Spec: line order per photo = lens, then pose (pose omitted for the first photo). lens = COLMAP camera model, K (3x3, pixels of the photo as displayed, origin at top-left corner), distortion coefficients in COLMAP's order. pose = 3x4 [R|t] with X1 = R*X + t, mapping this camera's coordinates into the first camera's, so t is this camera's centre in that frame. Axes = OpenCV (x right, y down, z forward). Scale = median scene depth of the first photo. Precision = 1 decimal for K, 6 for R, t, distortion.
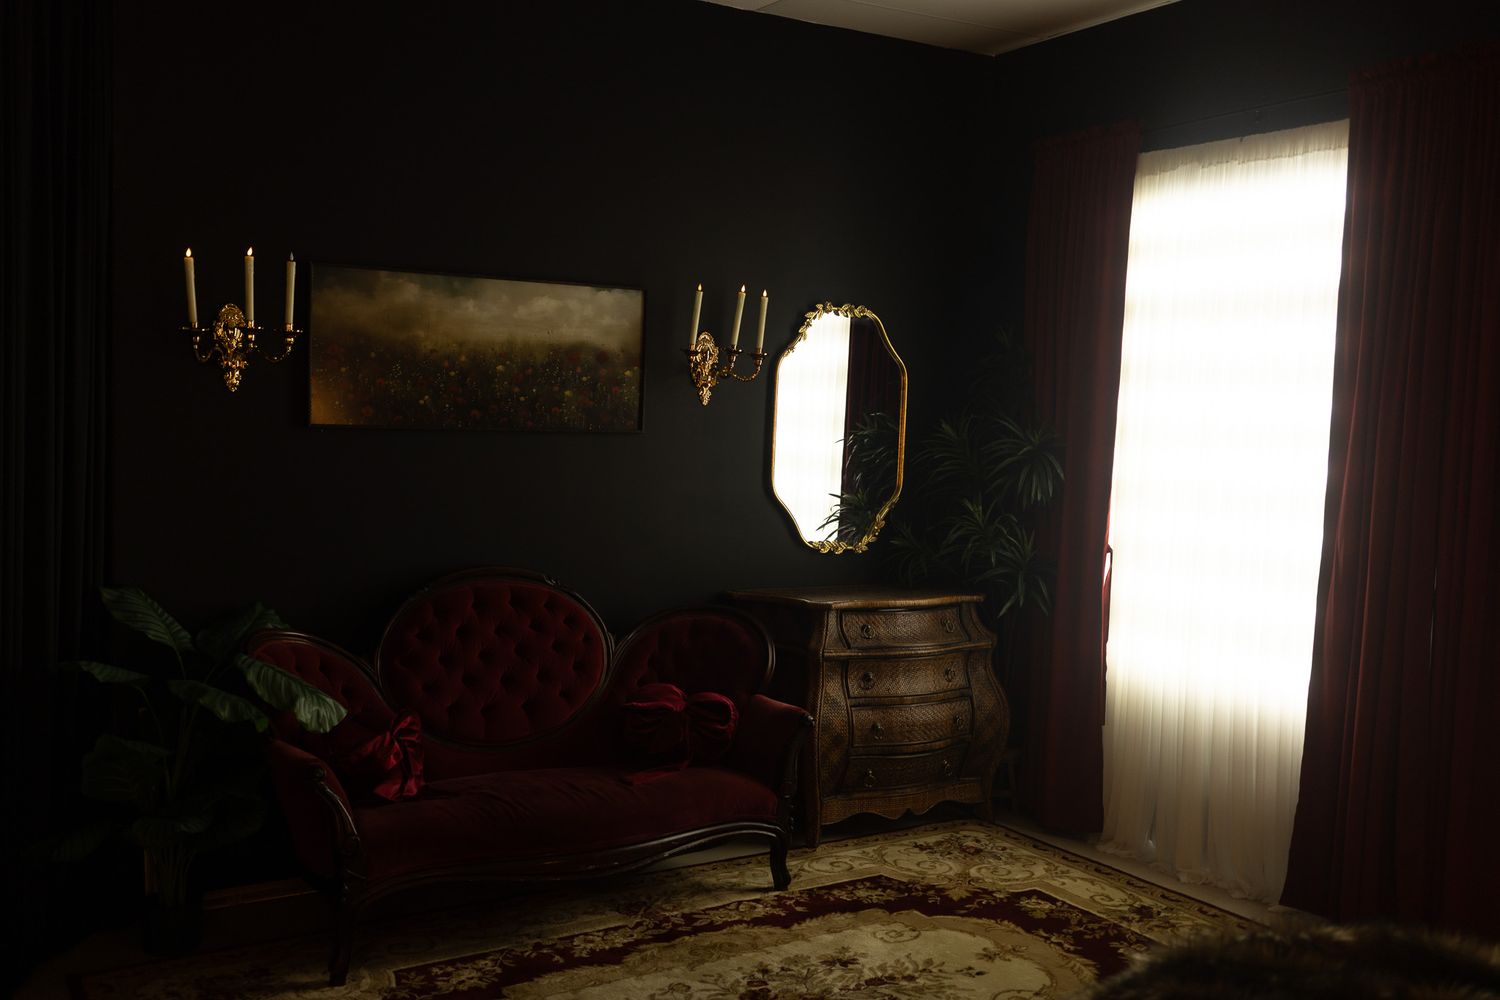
lens RADIAL K [[1434.8, 0, 739.1], [0, 1434.8, 495.5], [0, 0, 1]] dist [0.020582, -0.026102]
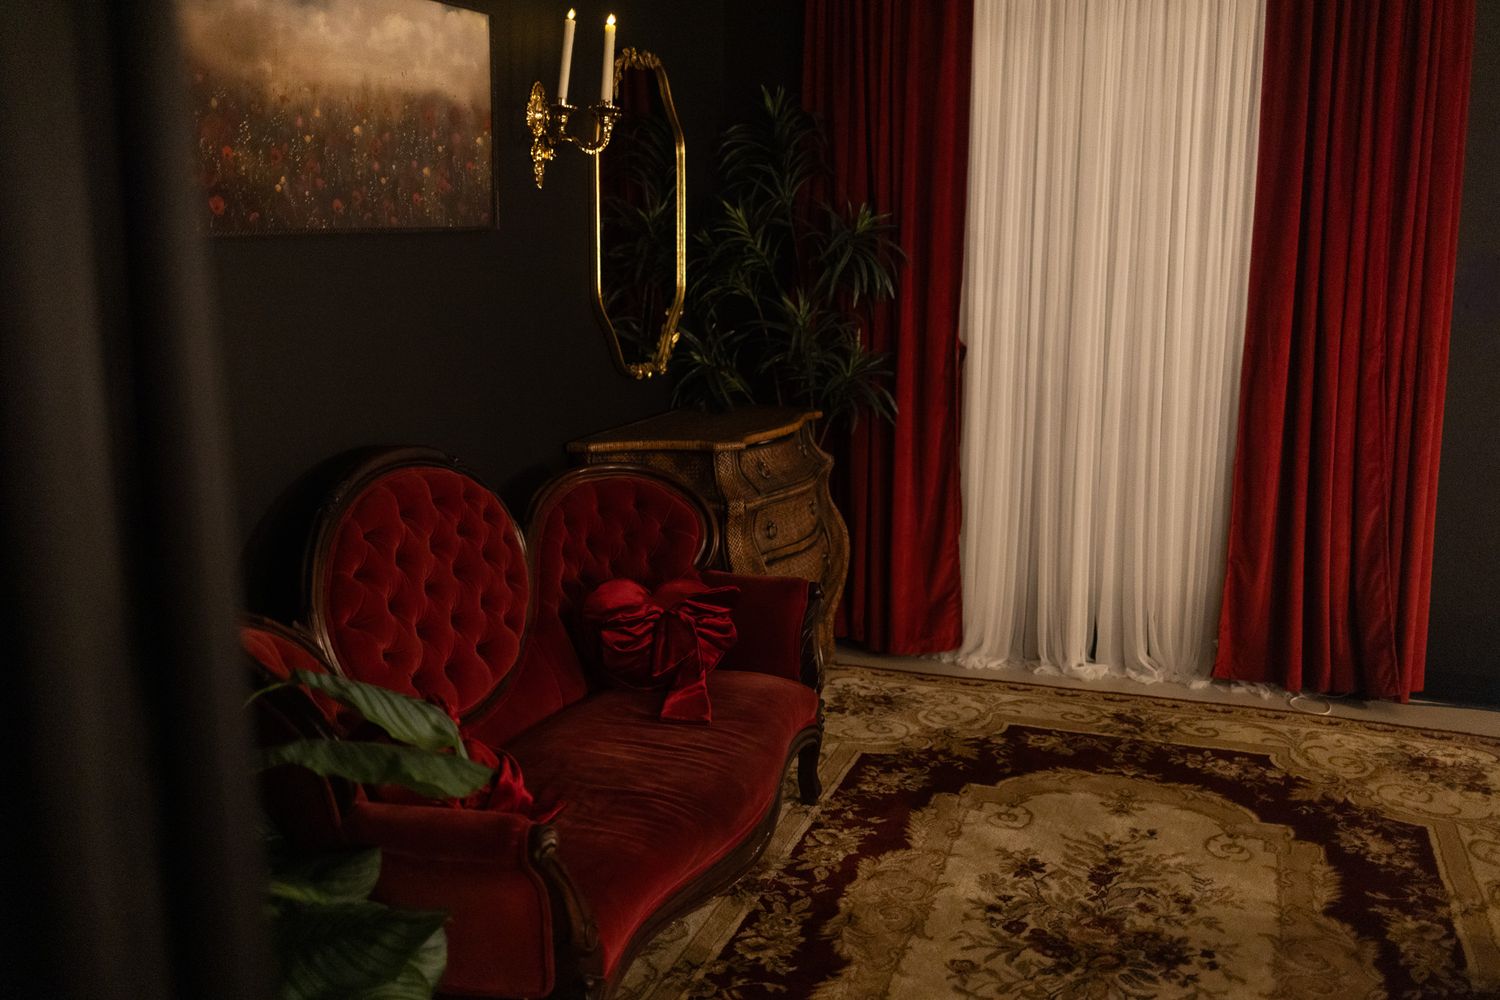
lens RADIAL K [[1434.8, 0, 739.1], [0, 1434.8, 495.5], [0, 0, 1]] dist [0.020582, -0.026102]
pose [[0.783378, -0.148206, 0.603618, -0.437720], [0.061842, 0.984922, 0.161569, -0.023687], [-0.618462, -0.089241, 0.780731, 0.401321]]
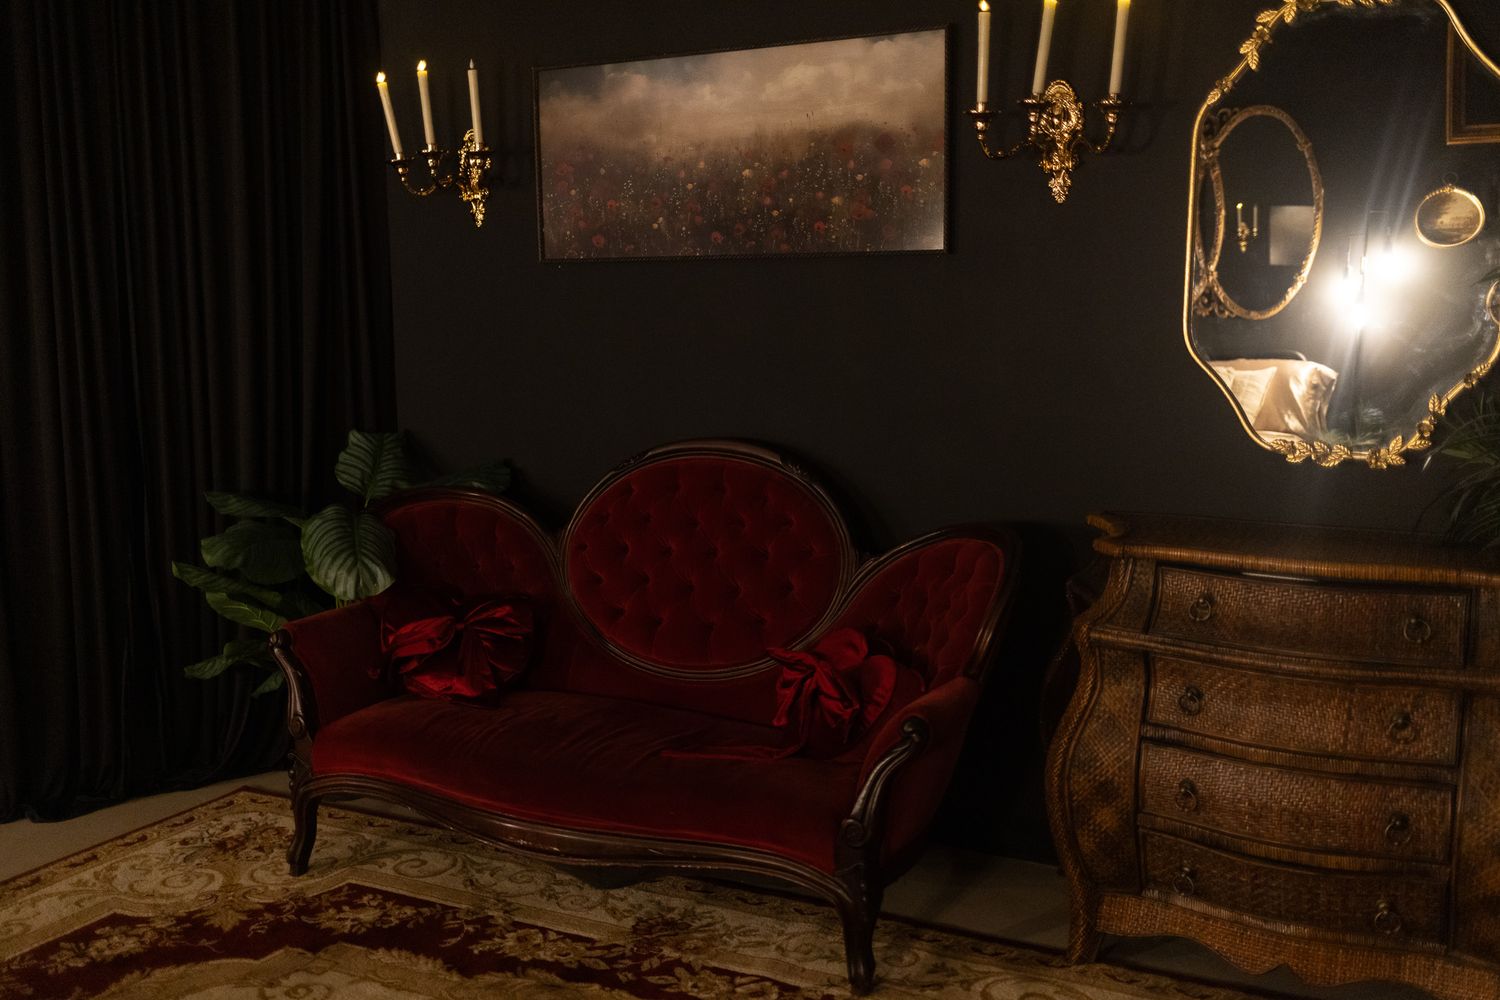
lens RADIAL K [[1434.8, 0, 739.1], [0, 1434.8, 495.5], [0, 0, 1]] dist [0.020582, -0.026102]
pose [[0.495343, 0.088011, -0.864228, 0.489311], [-0.029030, 0.995976, 0.084789, 0.014338], [0.868212, -0.016911, 0.495904, 0.629340]]
